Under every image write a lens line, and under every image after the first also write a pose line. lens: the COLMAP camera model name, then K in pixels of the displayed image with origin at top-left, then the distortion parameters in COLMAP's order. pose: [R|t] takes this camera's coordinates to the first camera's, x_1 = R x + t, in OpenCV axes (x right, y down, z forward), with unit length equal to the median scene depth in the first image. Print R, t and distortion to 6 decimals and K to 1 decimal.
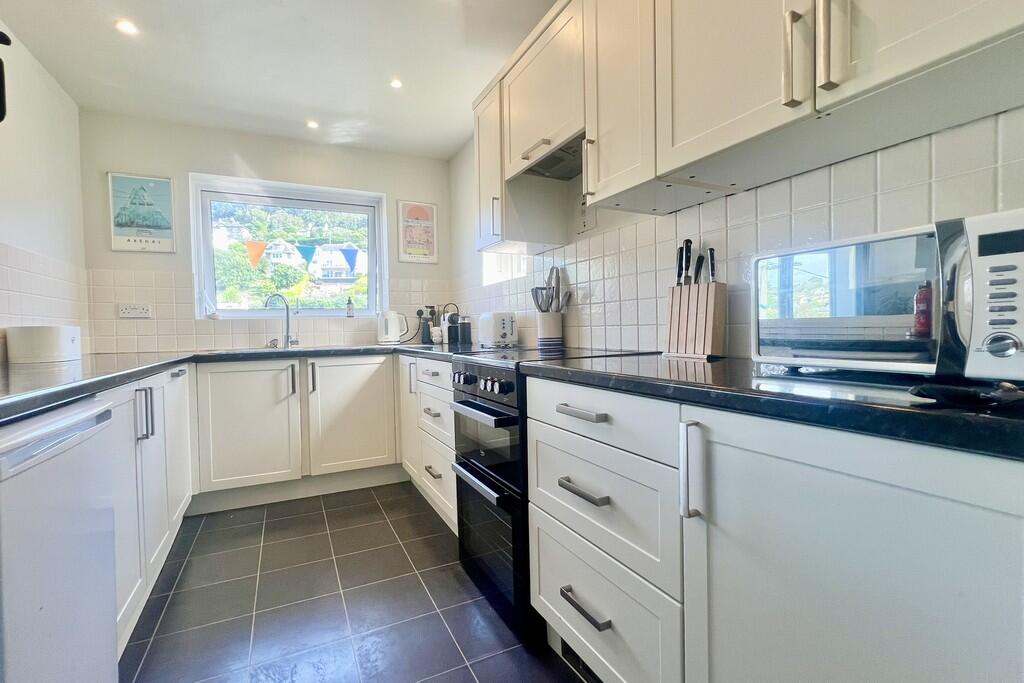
lens RADIAL K [[459.6, 0, 512.0], [0, 459.6, 341.5], [0, 0, 1]] dist [0.000104, 0.000279]
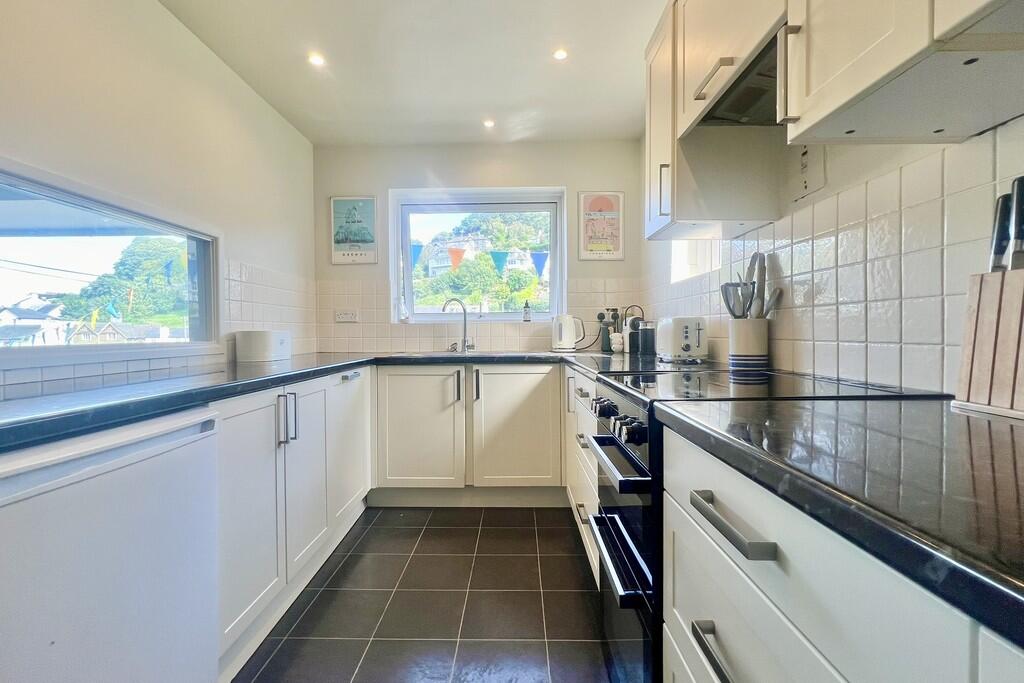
lens RADIAL K [[459.6, 0, 512.0], [0, 459.6, 341.5], [0, 0, 1]] dist [0.000104, 0.000279]
pose [[0.890041, 0.023149, -0.455293, 0.068003], [-0.023289, 0.999715, 0.005302, -0.019466], [0.455286, 0.005884, 0.890326, 0.173817]]
